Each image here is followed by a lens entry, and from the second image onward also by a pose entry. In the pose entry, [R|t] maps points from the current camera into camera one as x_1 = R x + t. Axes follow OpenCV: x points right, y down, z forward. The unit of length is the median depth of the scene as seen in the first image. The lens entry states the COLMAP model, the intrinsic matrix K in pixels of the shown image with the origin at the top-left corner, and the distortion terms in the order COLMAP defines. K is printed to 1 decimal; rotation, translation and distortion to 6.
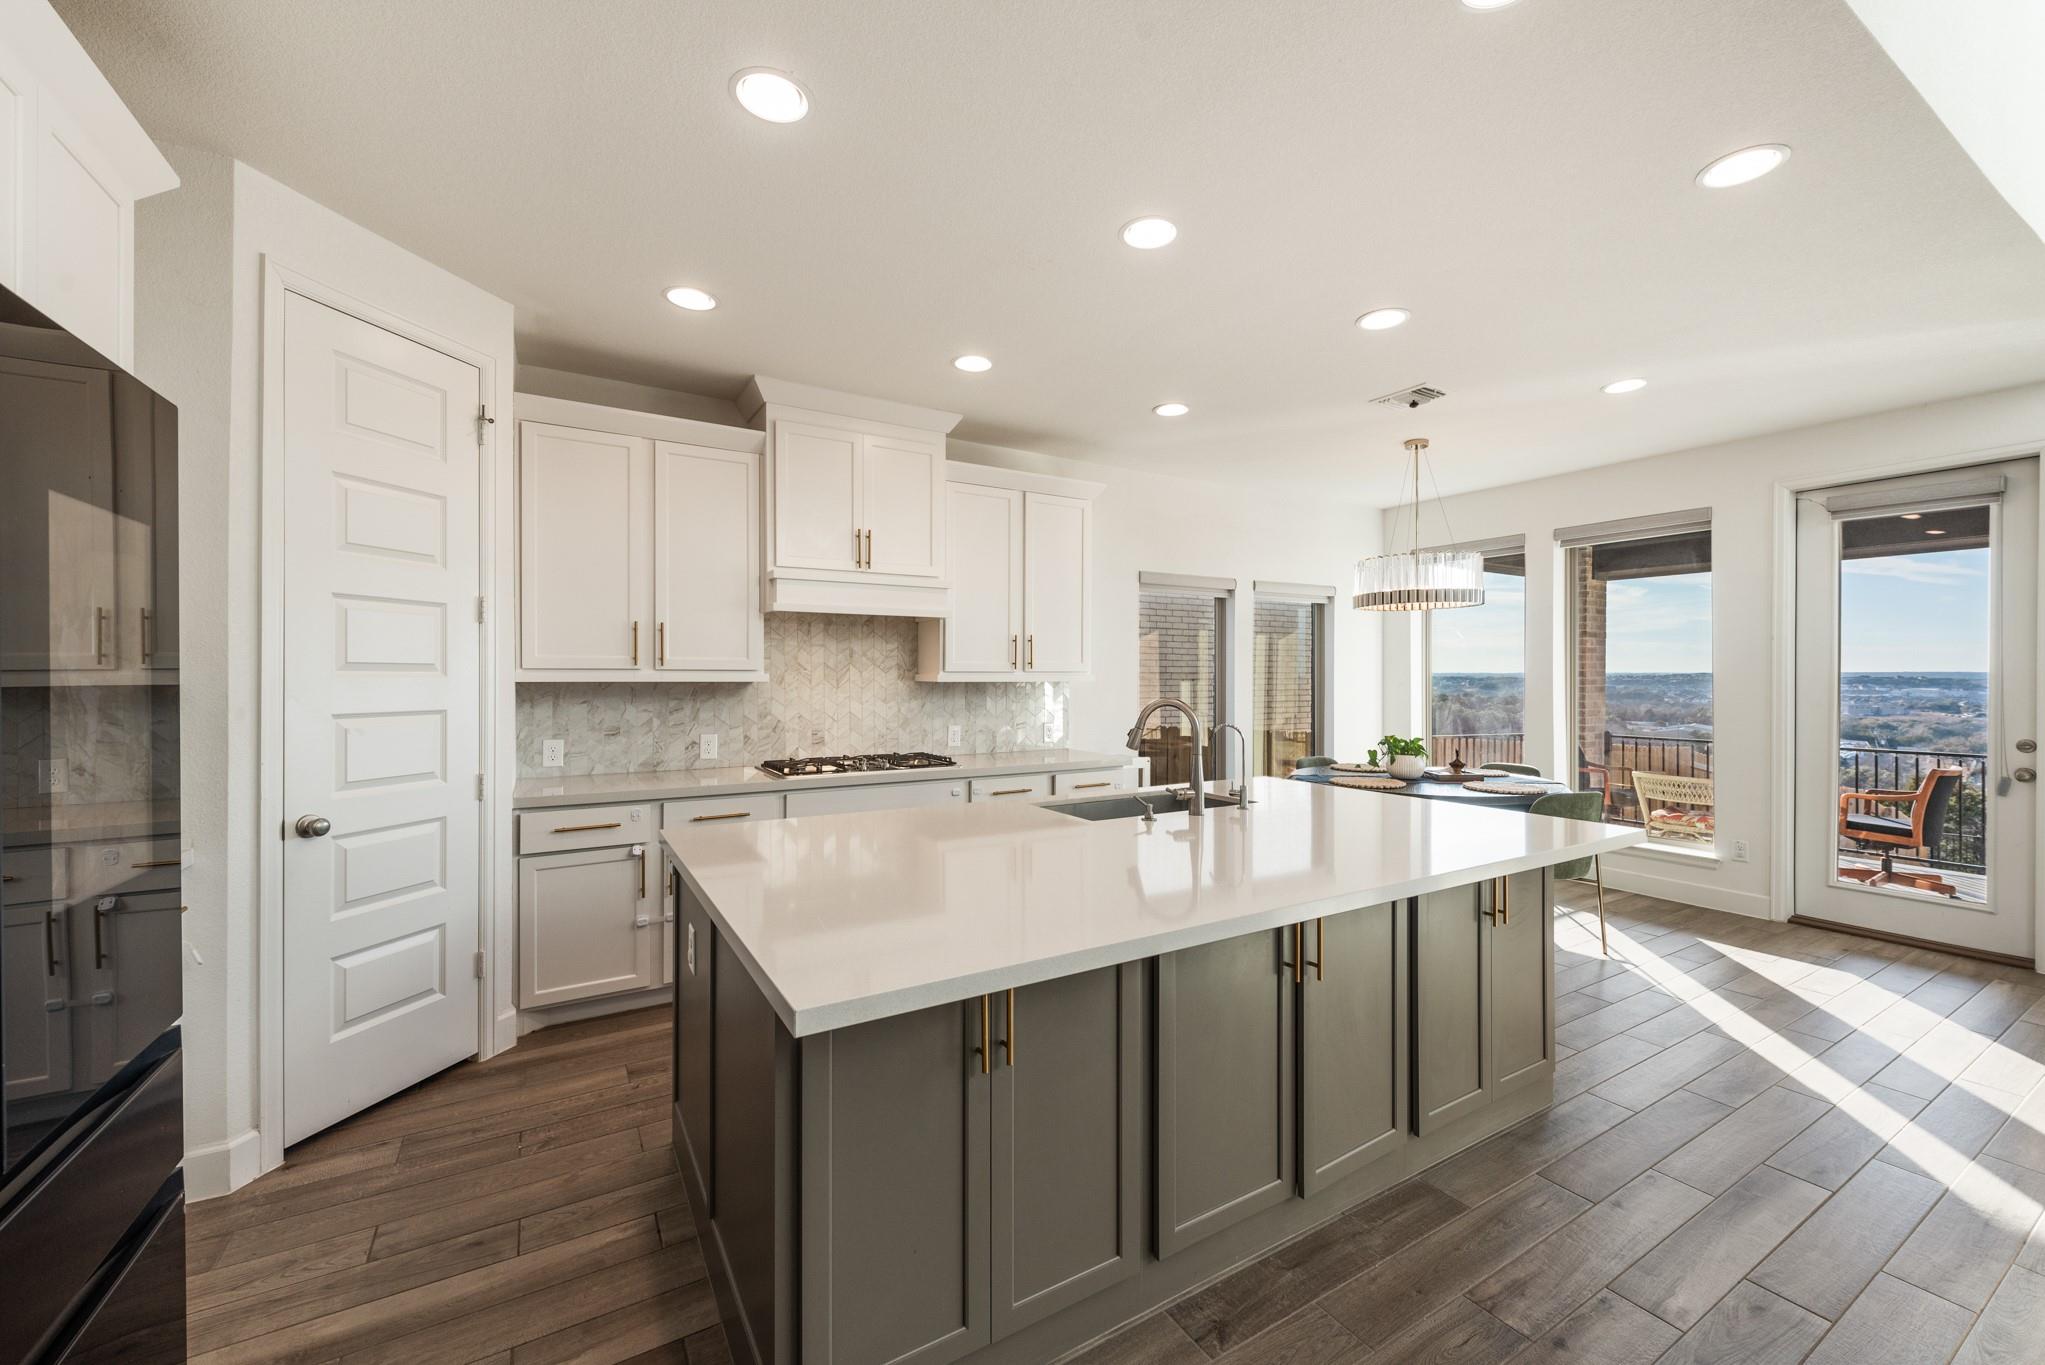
lens RADIAL K [[808.4, 0, 1039.9], [0, 808.4, 676.8], [0, 0, 1]] dist [0.001134, 0.000062]
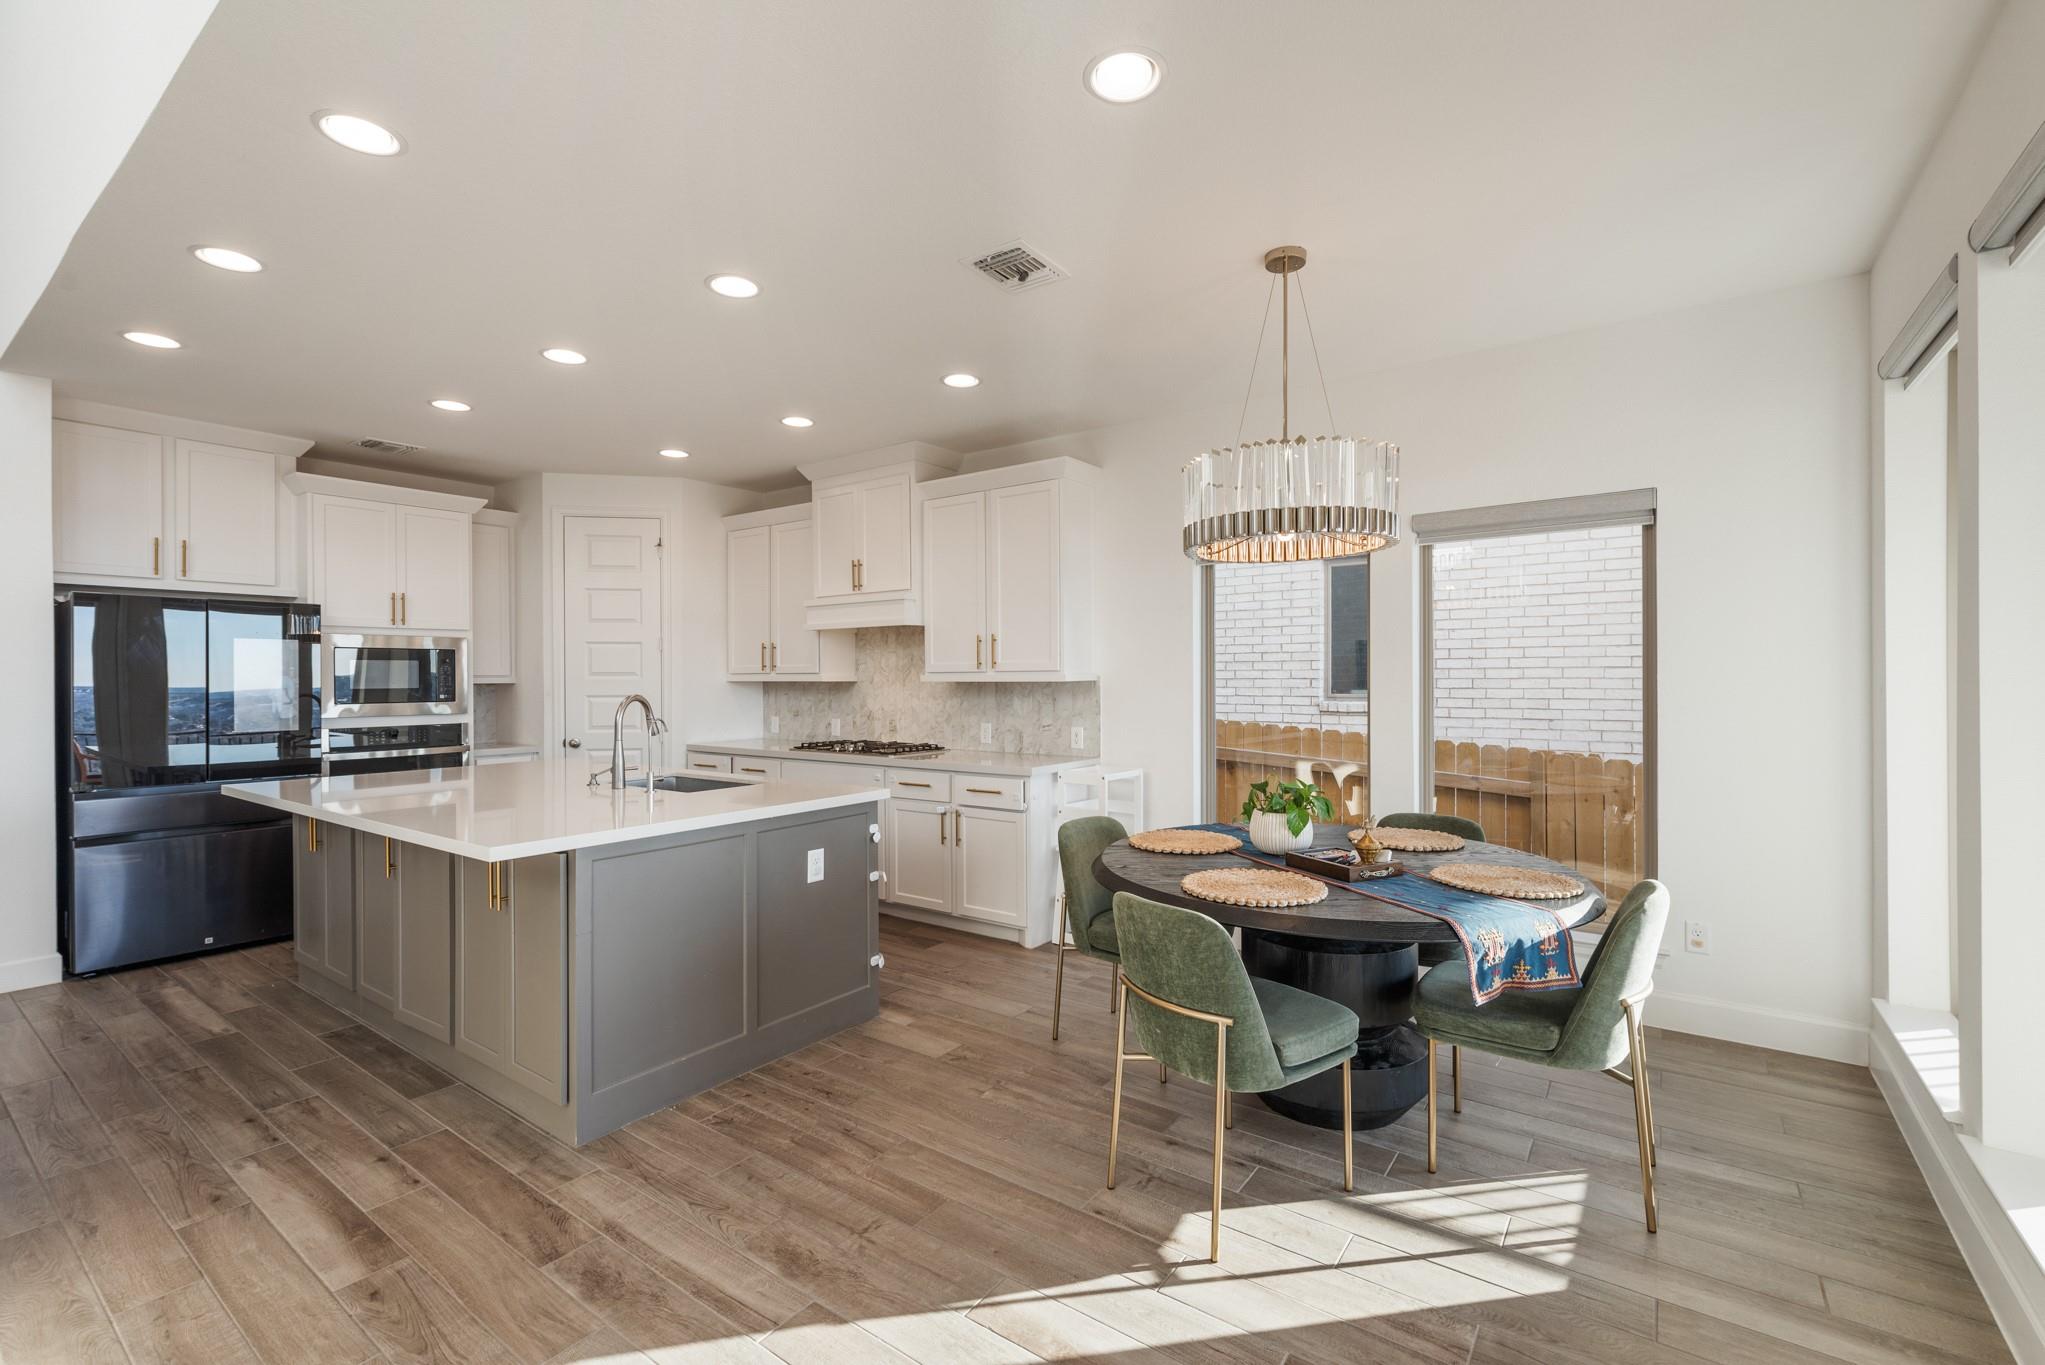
lens RADIAL K [[881.4, 0, 1035.7], [0, 881.4, 679.1], [0, 0, 1]] dist [-0.000426, -0.000453]
pose [[0.396311, -0.001258, -0.918115, 1.108062], [0.004253, 0.999991, 0.000466, 0.003008], [0.918106, -0.004089, 0.396313, 0.689577]]
